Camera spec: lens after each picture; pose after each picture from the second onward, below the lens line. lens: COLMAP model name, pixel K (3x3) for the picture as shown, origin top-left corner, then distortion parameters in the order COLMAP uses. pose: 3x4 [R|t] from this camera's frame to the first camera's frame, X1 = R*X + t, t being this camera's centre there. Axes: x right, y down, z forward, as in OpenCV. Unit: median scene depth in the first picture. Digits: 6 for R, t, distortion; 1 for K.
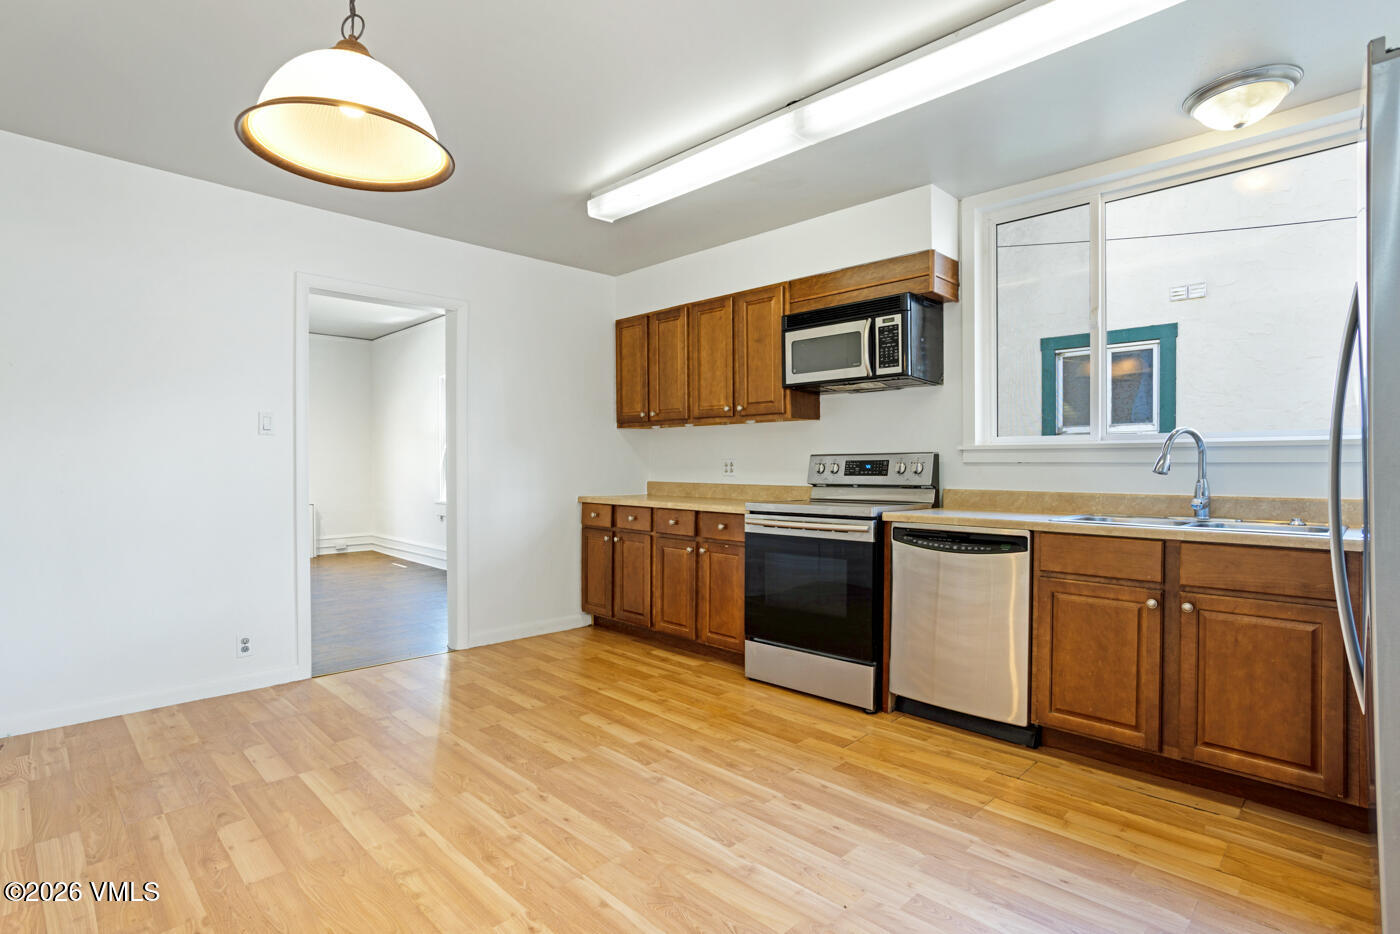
lens RADIAL K [[695.8, 0, 692.5], [0, 695.8, 466.8], [0, 0, 1]] dist [-0.044446, 0.019037]
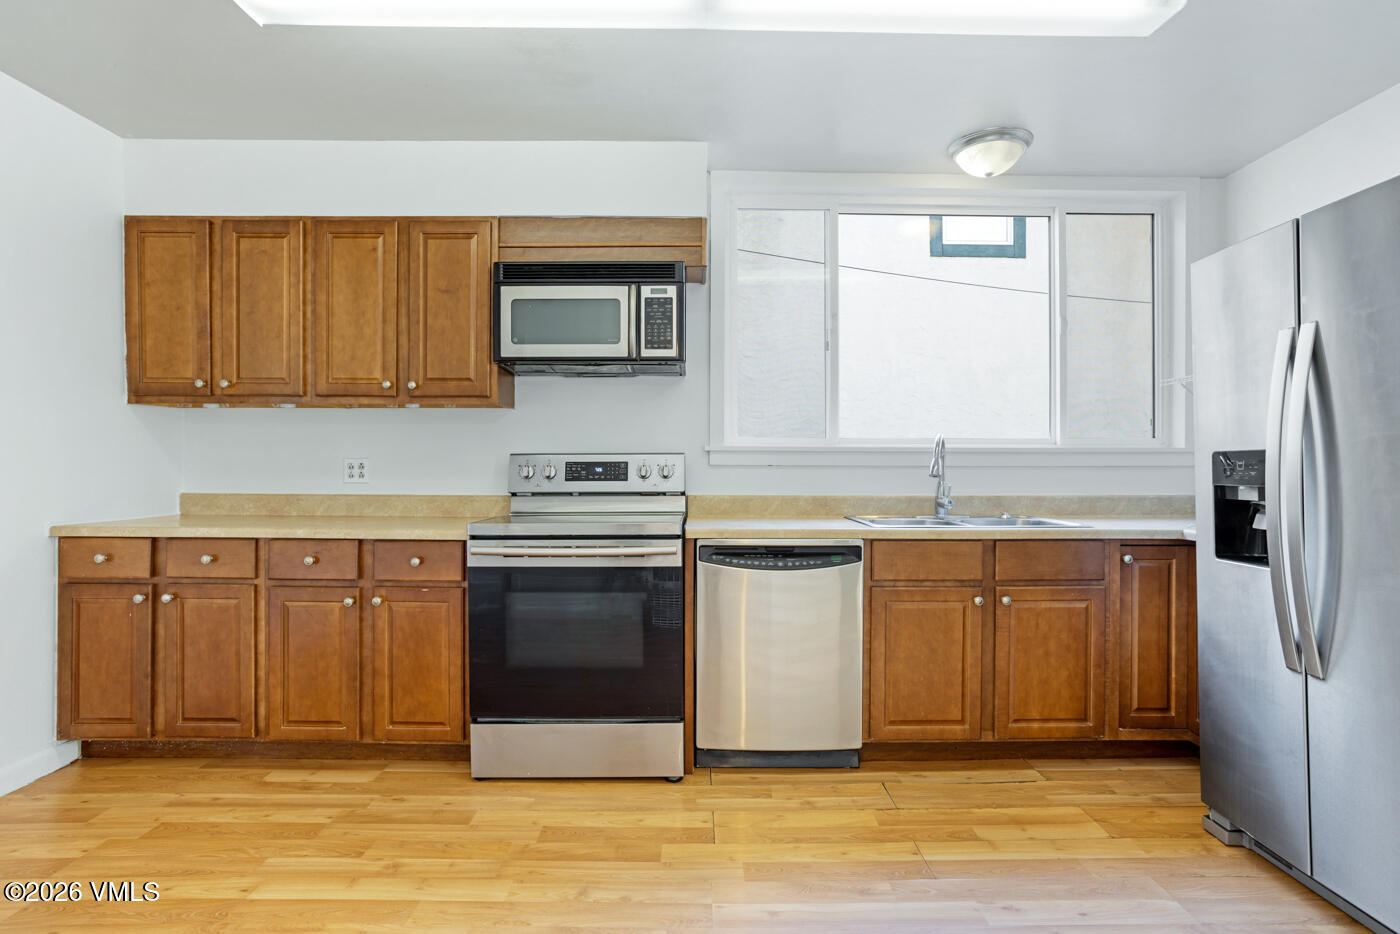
lens RADIAL K [[695.8, 0, 702.5], [0, 695.8, 464.2], [0, 0, 1]] dist [-0.044446, 0.019037]
pose [[0.698095, 0.001641, 0.716003, -0.288767], [0.000107, 0.999997, -0.002396, -0.005872], [-0.716005, 0.001749, 0.698093, 0.419293]]
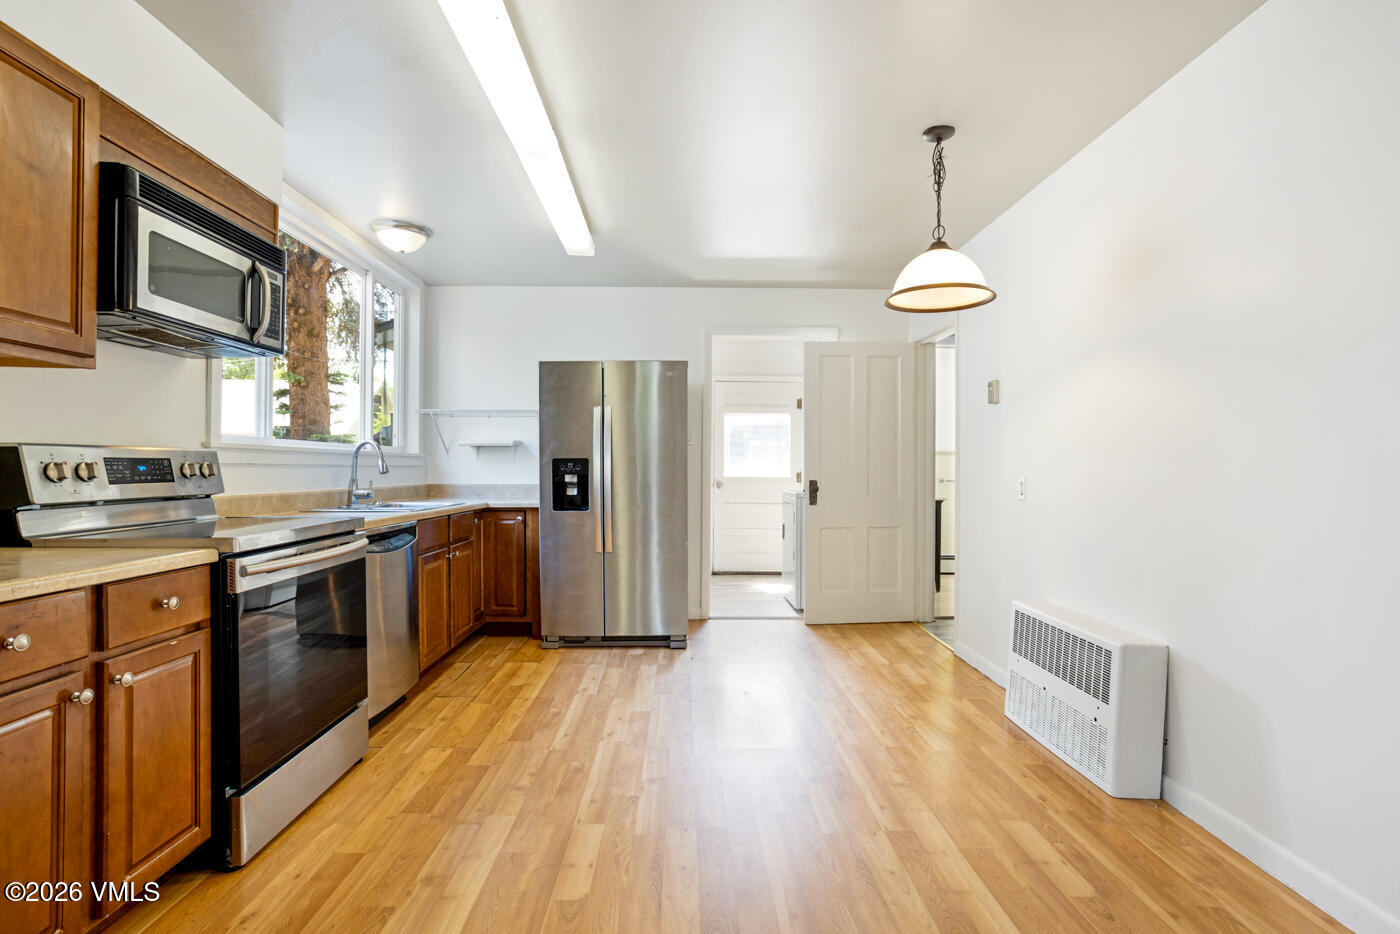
lens RADIAL K [[695.8, 0, 693.6], [0, 695.8, 467.3], [0, 0, 1]] dist [-0.044446, 0.019037]
pose [[-0.722476, -0.001718, 0.691394, -0.613672], [-0.003523, 0.999993, -0.001196, -0.002855], [-0.691387, -0.003300, -0.722477, 1.313551]]
